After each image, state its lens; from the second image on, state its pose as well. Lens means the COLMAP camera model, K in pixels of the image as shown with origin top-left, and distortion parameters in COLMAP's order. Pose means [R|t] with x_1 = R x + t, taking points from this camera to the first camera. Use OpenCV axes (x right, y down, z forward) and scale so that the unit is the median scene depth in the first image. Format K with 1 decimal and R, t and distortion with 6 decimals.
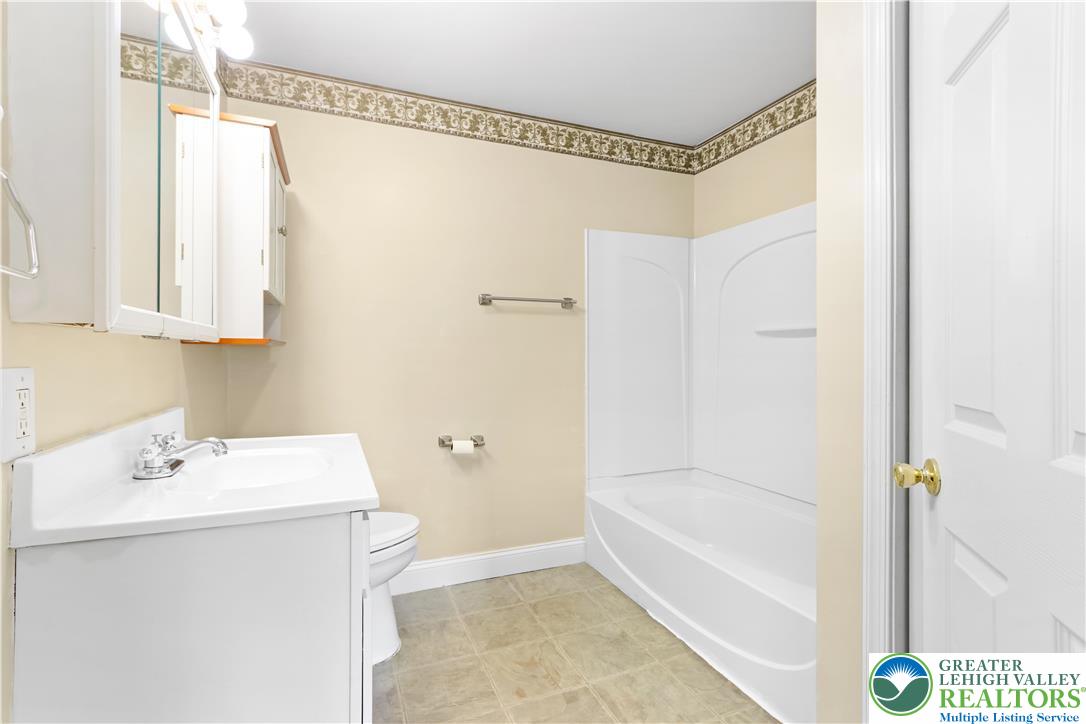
lens RADIAL K [[508.5, 0, 536.8], [0, 508.5, 357.3], [0, 0, 1]] dist [0.019287, -0.000345]
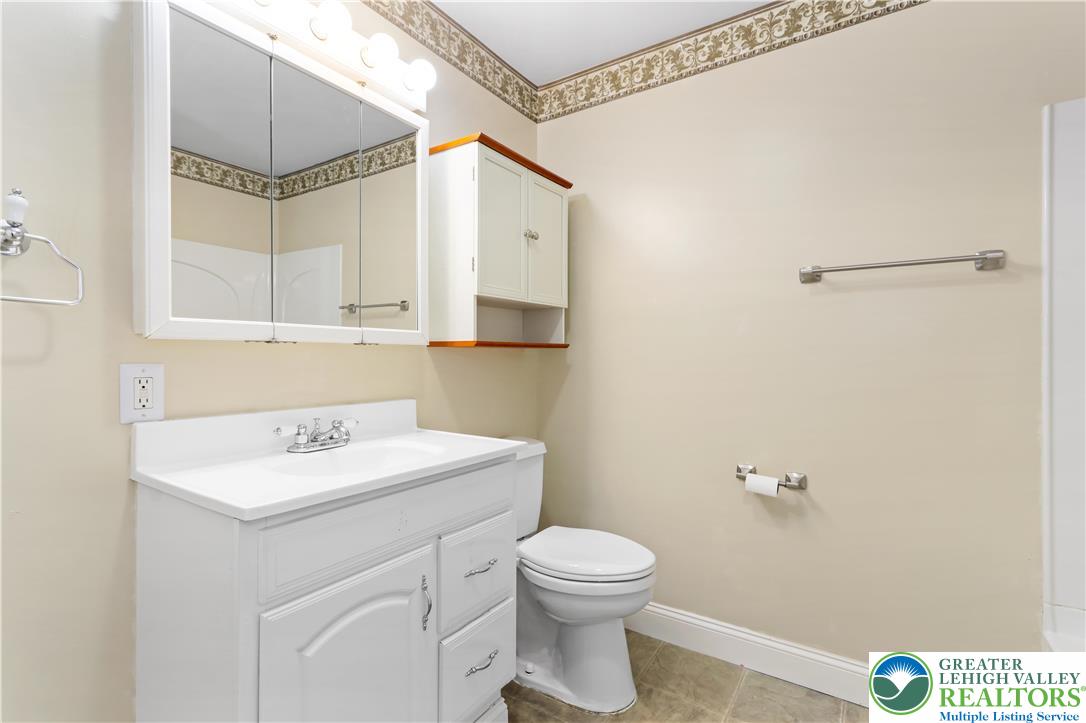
lens RADIAL K [[508.5, 0, 540.9], [0, 508.5, 358.9], [0, 0, 1]] dist [0.019287, -0.000345]
pose [[0.560577, 0.004239, -0.828092, 0.282310], [-0.005287, 0.999985, 0.001540, -0.000521], [0.828086, 0.003515, 0.560590, 0.346818]]
